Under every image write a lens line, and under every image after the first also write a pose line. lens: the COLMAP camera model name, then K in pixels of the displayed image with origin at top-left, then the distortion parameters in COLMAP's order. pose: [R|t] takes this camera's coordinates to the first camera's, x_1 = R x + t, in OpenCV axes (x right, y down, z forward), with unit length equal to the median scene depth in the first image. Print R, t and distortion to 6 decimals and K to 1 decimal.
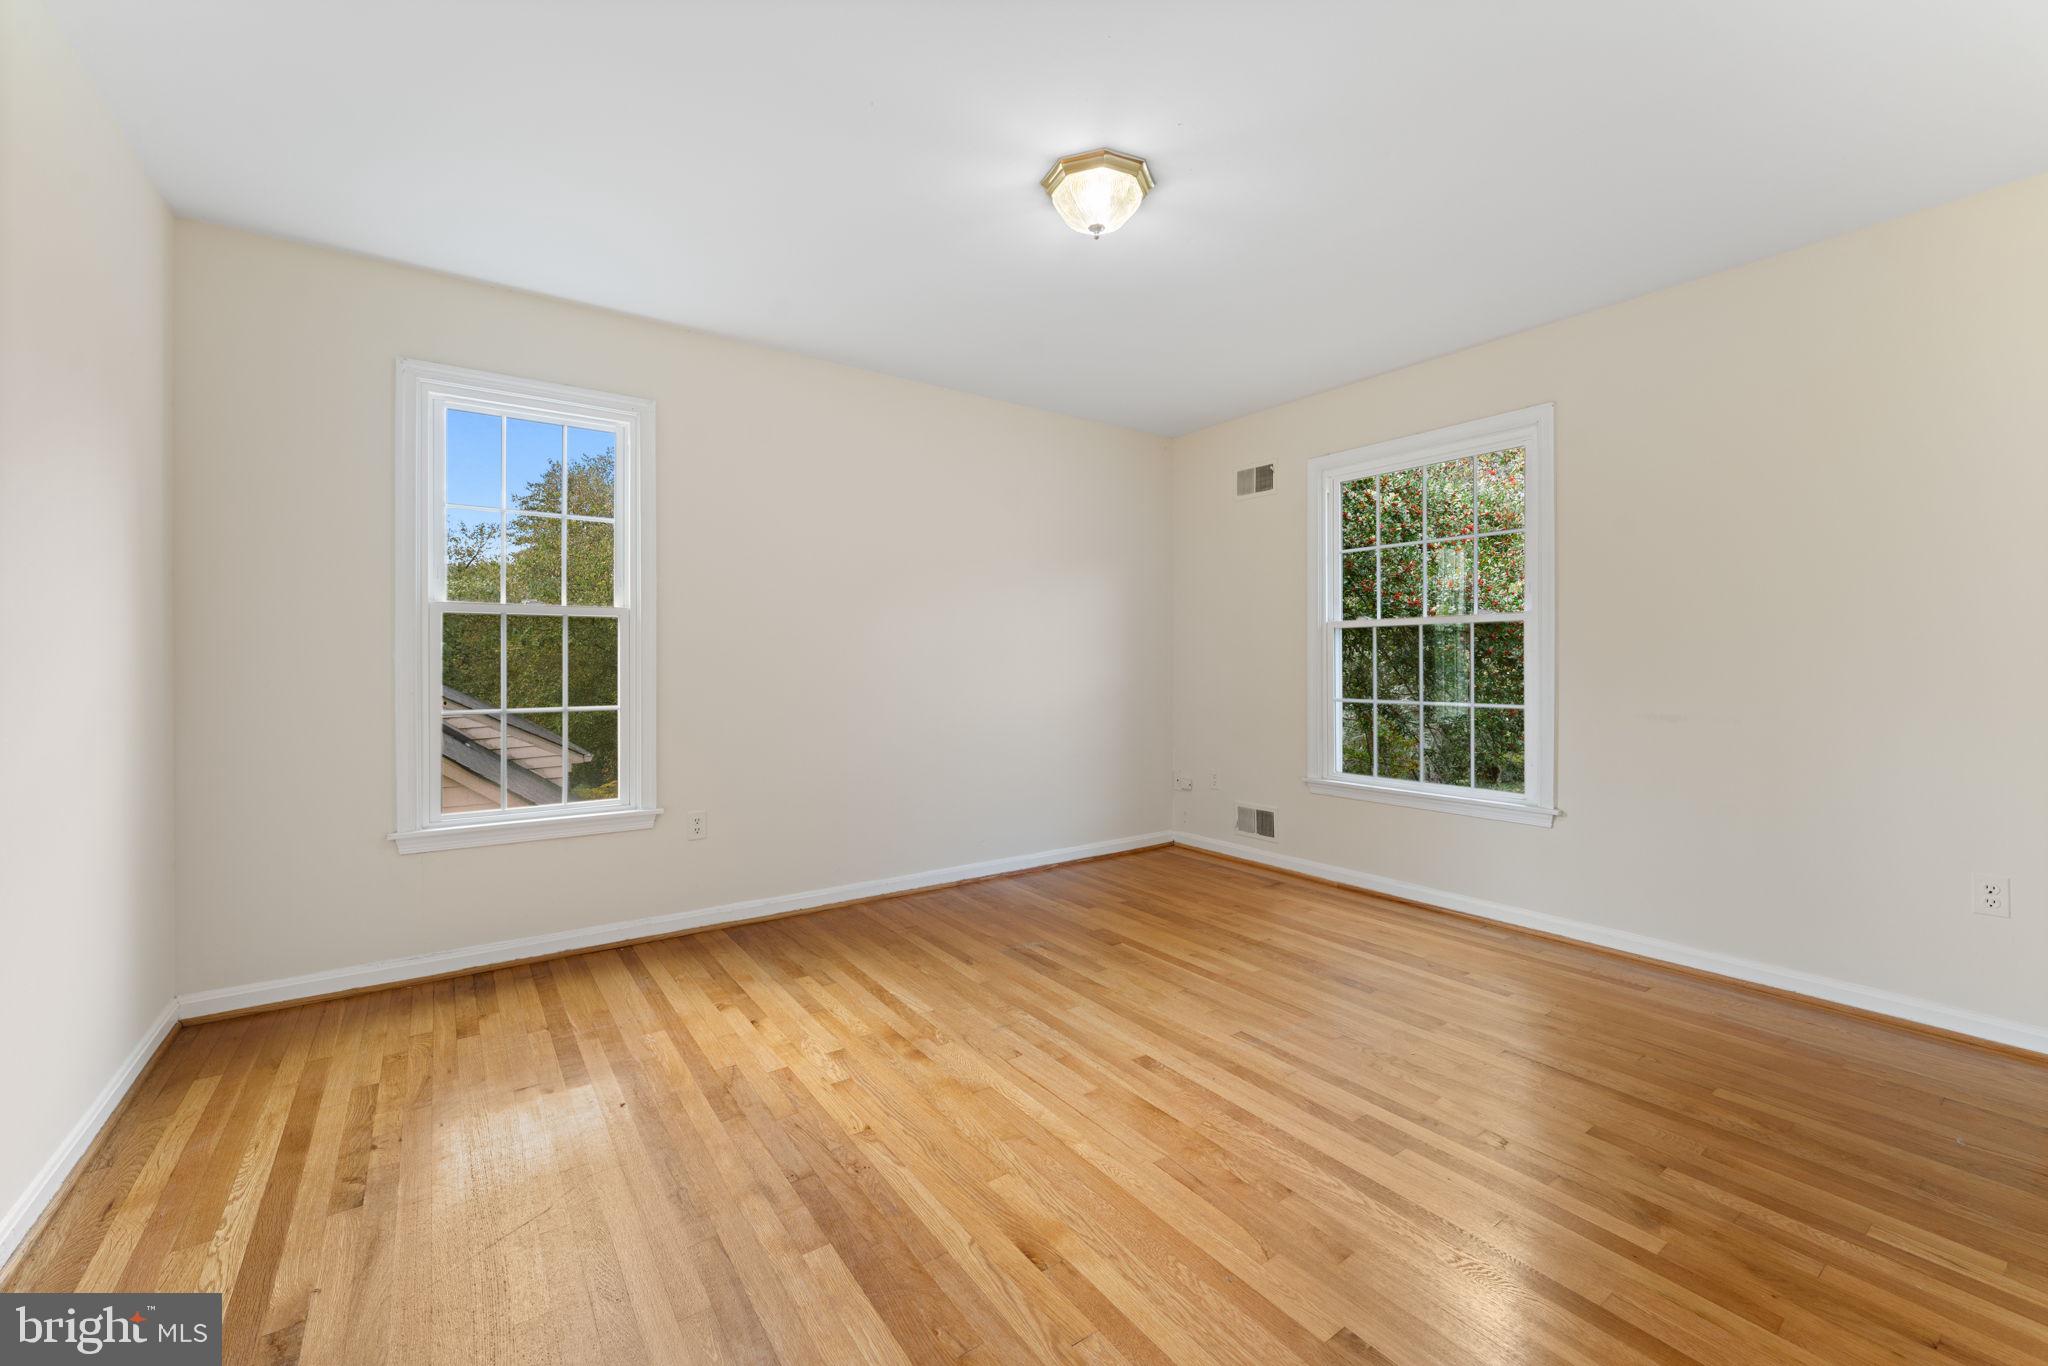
lens RADIAL K [[826.9, 0, 1019.1], [0, 826.9, 677.9], [0, 0, 1]] dist [0.013558, 0.000489]
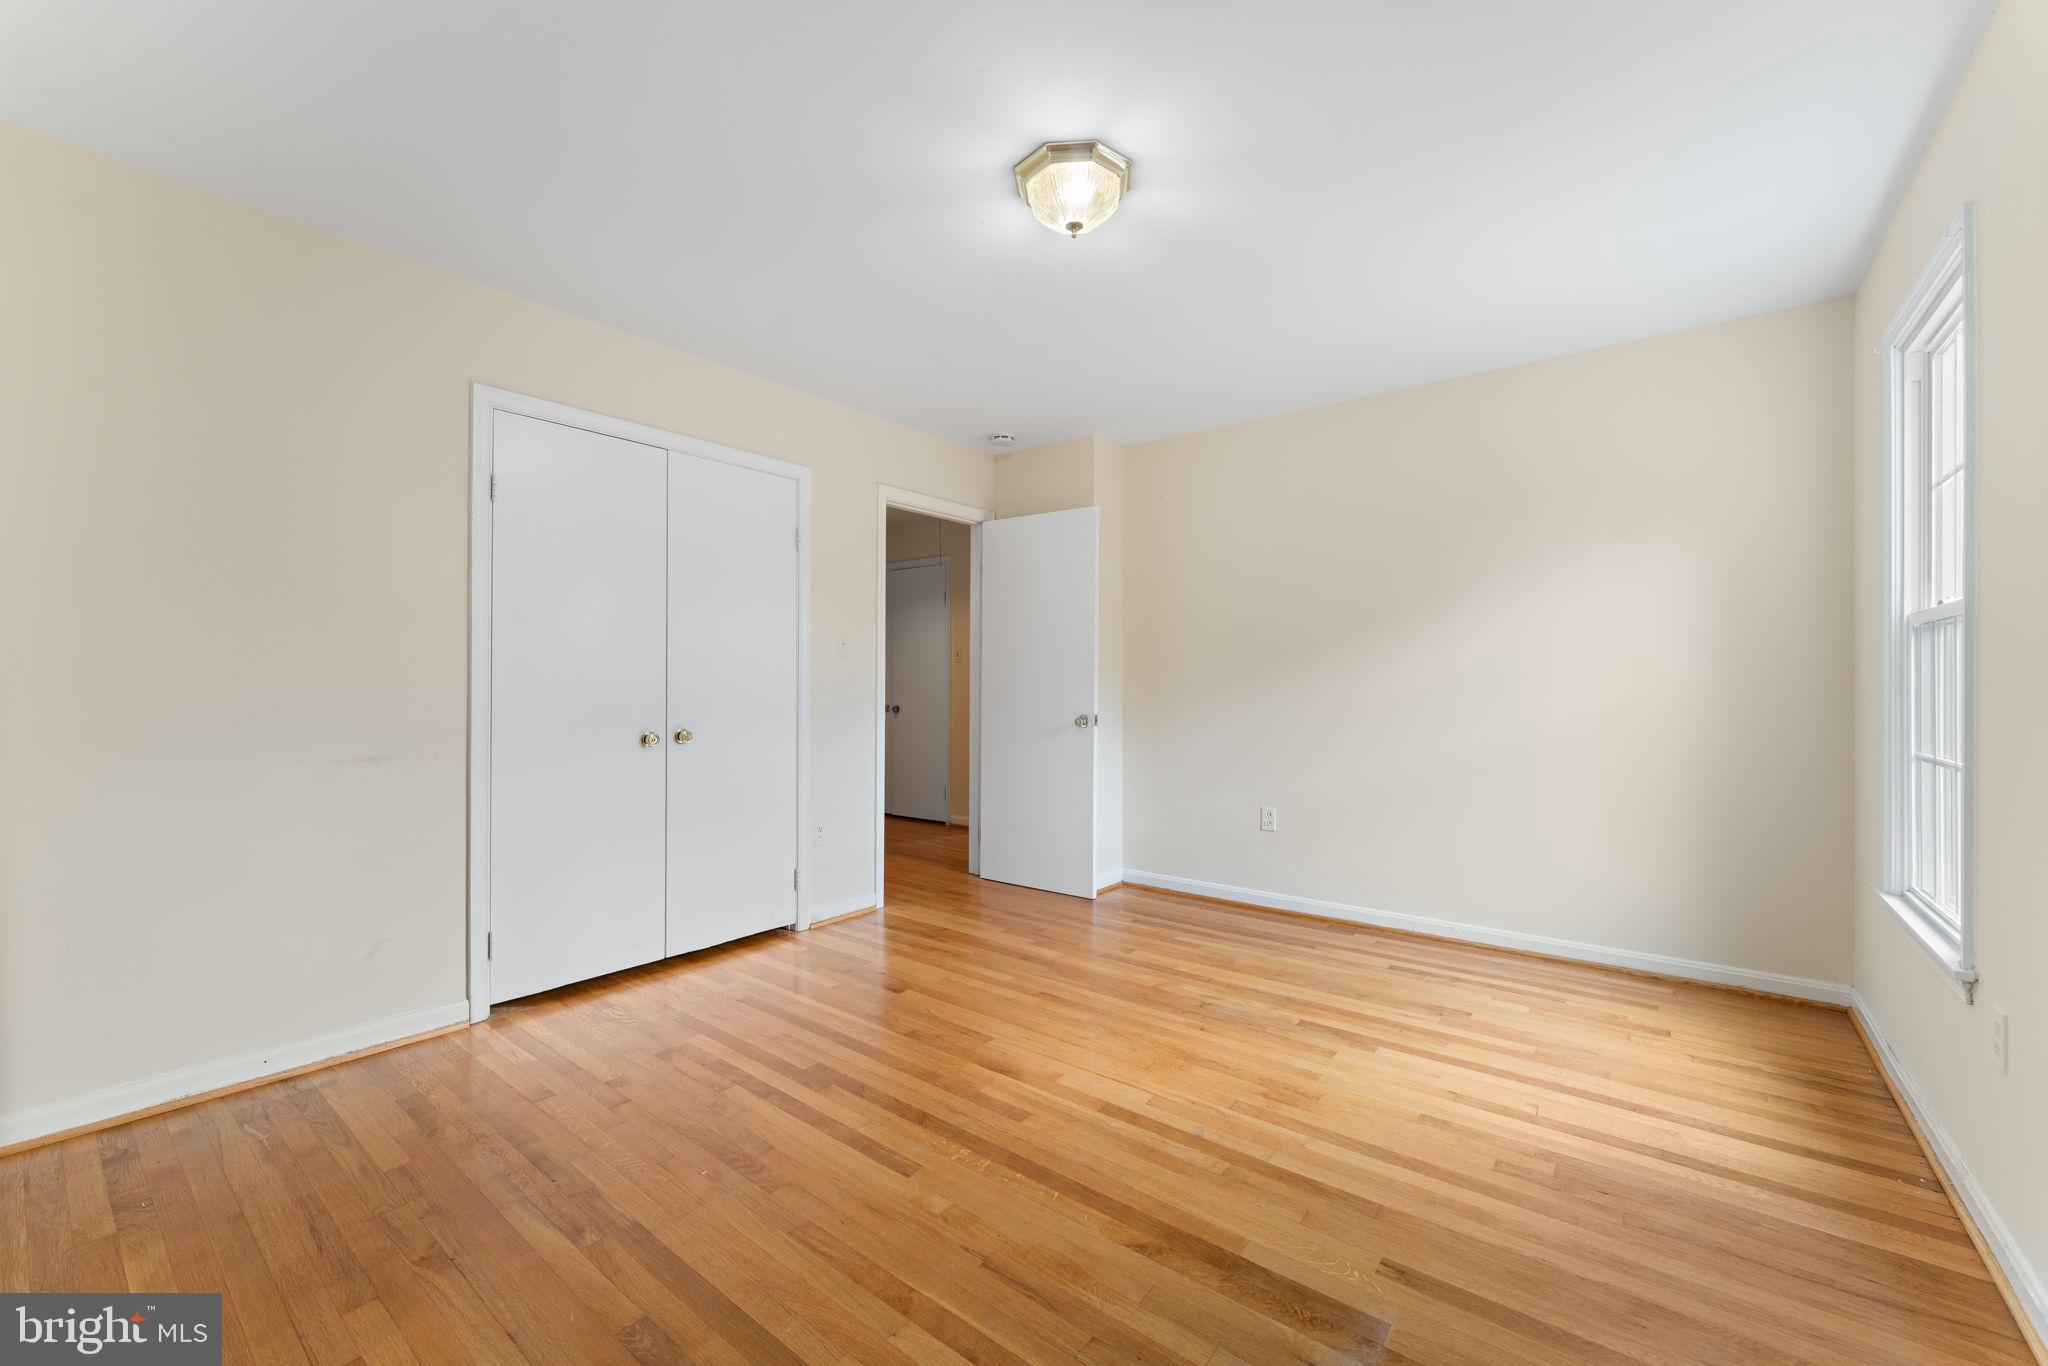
lens RADIAL K [[826.9, 0, 1019.1], [0, 826.9, 677.9], [0, 0, 1]] dist [0.013558, 0.000489]
pose [[-0.961625, -0.005171, -0.274317, 0.429671], [-0.007900, 0.999930, 0.008846, -0.039632], [0.274252, 0.010674, -0.961599, 1.976315]]
